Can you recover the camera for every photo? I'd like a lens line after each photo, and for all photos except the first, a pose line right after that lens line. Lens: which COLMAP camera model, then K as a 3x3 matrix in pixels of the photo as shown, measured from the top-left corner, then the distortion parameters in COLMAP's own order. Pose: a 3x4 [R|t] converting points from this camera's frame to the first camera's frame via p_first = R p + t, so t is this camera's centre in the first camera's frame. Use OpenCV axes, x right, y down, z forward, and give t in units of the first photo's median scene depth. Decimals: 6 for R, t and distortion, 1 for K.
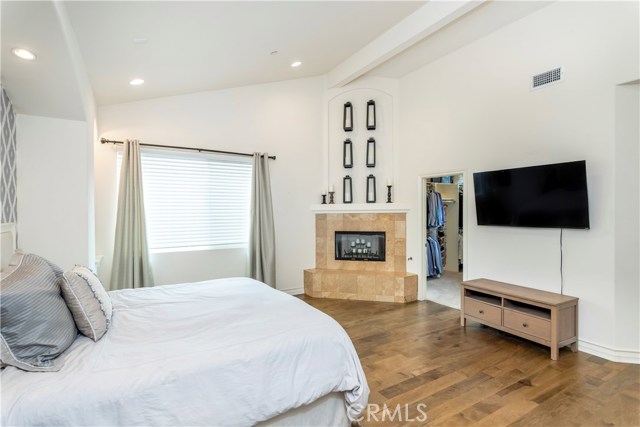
lens RADIAL K [[317.3, 0, 322.9], [0, 317.3, 211.4], [0, 0, 1]] dist [0.010615, -0.000794]
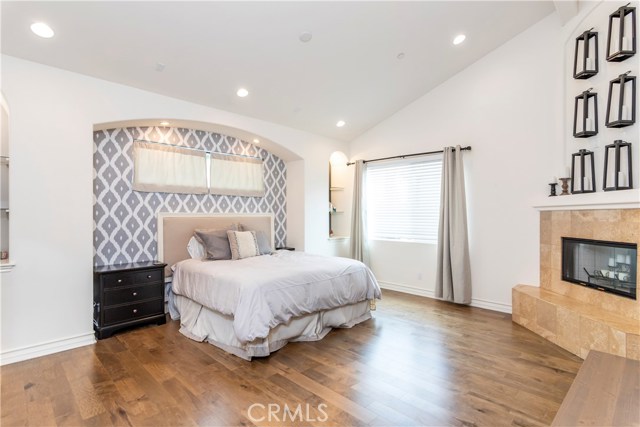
lens RADIAL K [[317.3, 0, 321.0], [0, 317.3, 214.7], [0, 0, 1]] dist [0.010615, -0.000794]
pose [[0.237666, 0.004769, -0.971335, 0.569464], [-0.003272, 0.999986, 0.004109, 0.014637], [0.971341, 0.002202, 0.237678, 0.354492]]
